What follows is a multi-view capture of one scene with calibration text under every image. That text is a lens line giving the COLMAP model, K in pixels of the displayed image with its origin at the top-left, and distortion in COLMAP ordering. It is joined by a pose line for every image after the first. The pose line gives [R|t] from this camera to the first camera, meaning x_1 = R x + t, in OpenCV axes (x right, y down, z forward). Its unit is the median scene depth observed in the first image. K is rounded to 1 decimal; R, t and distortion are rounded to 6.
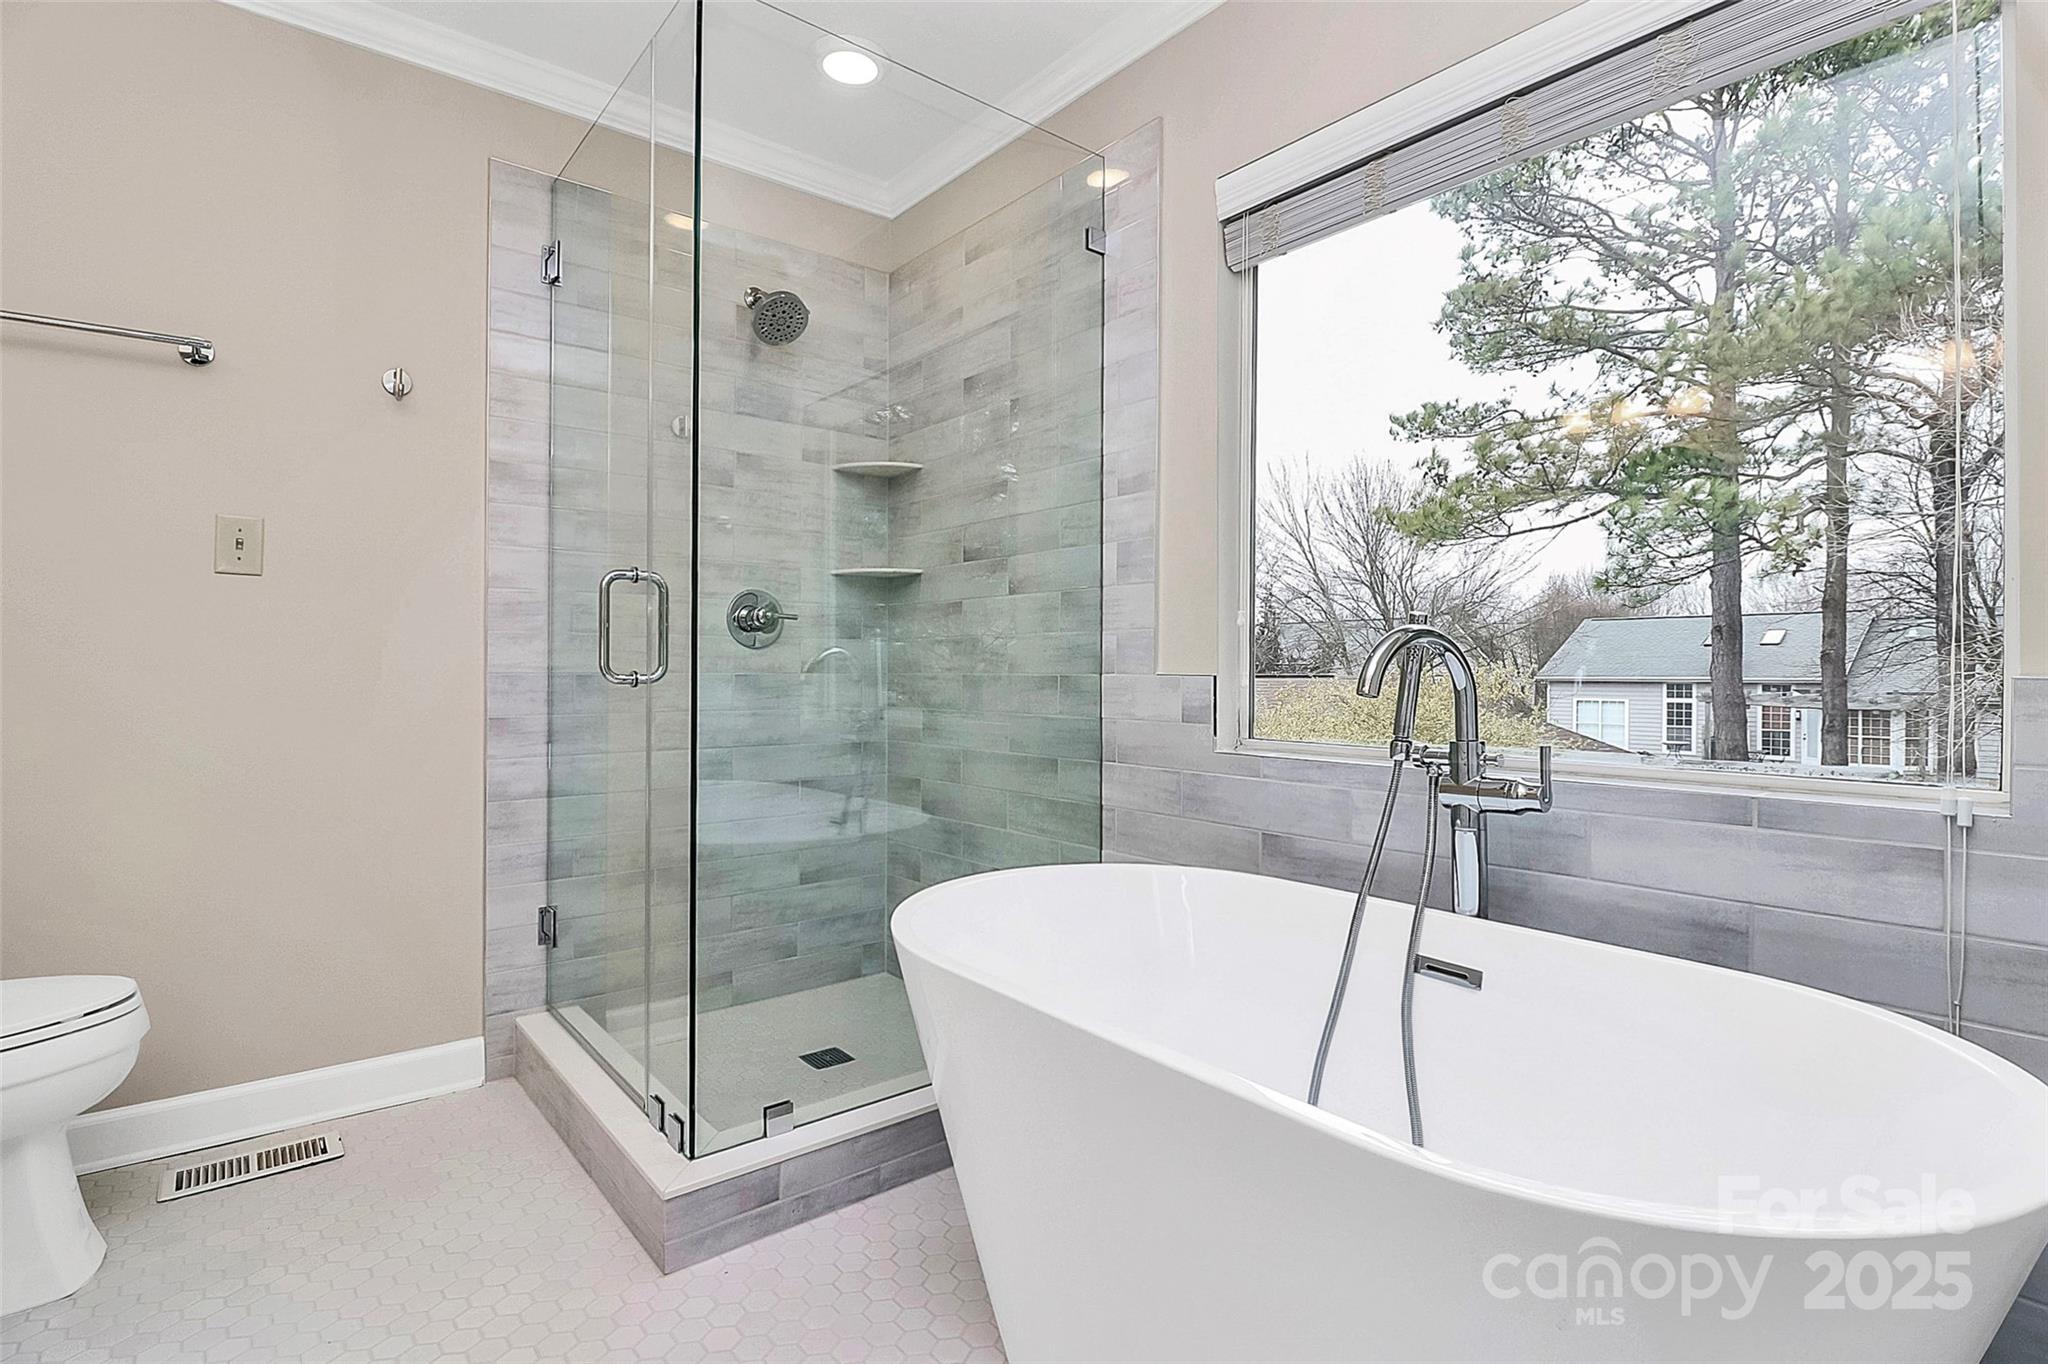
lens RADIAL K [[1018.7, 0, 1024.2], [0, 1018.7, 664.1], [0, 0, 1]] dist [0.025220, -0.021317]
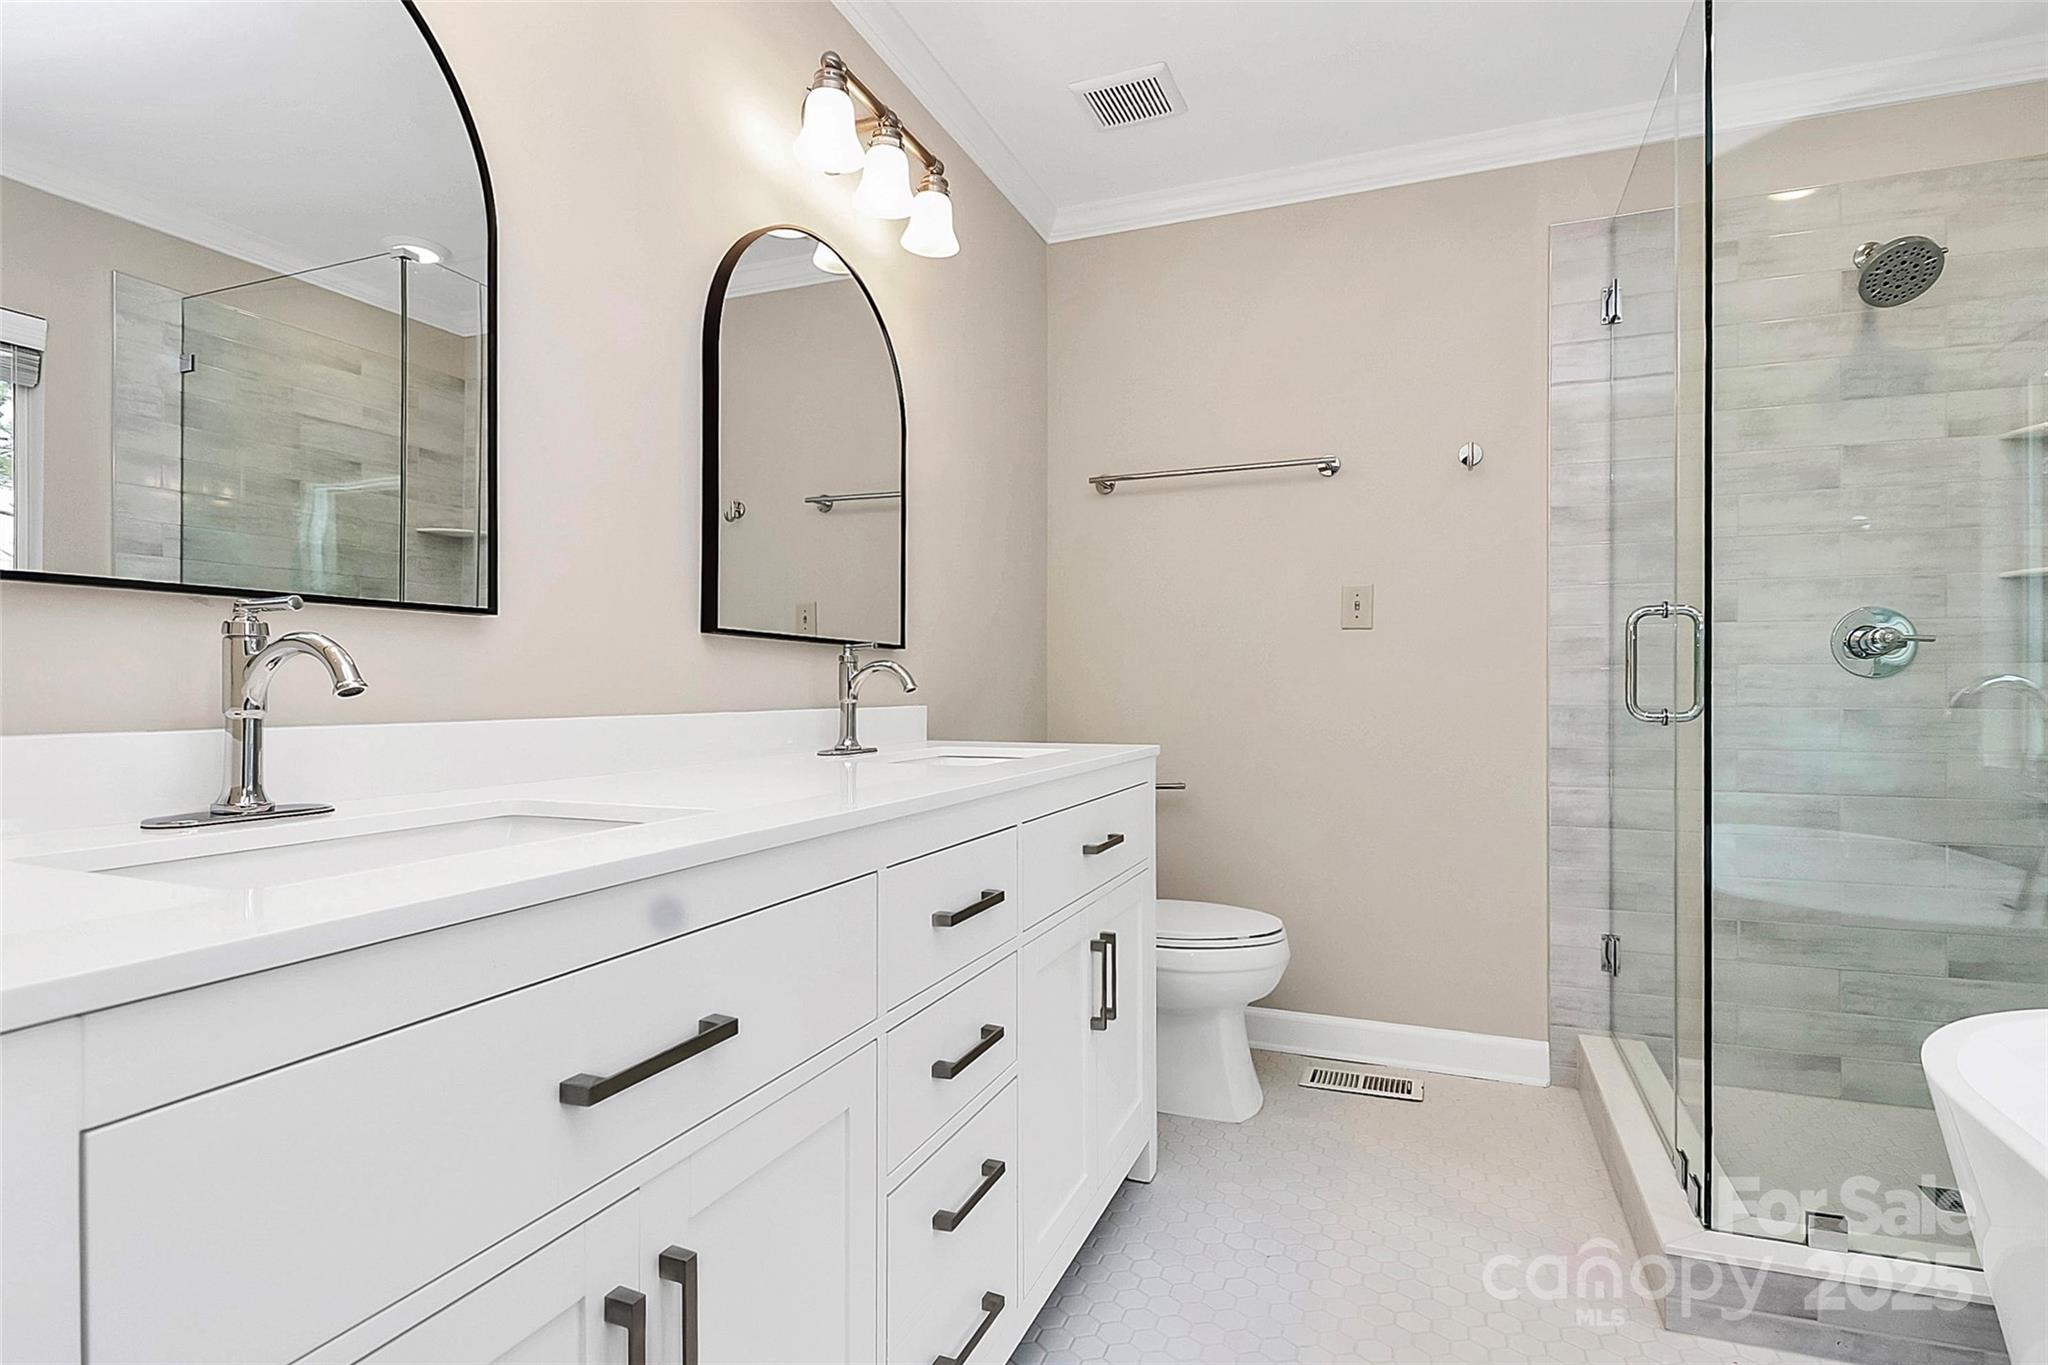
lens RADIAL K [[1020.3, 0, 1024.0], [0, 1020.3, 682.5], [0, 0, 1]] dist [-0.002180, -0.000405]
pose [[0.490902, -0.005744, -0.871196, 0.137456], [0.007347, 0.999970, -0.002453, -0.016920], [0.871184, -0.005197, 0.490930, -0.005769]]
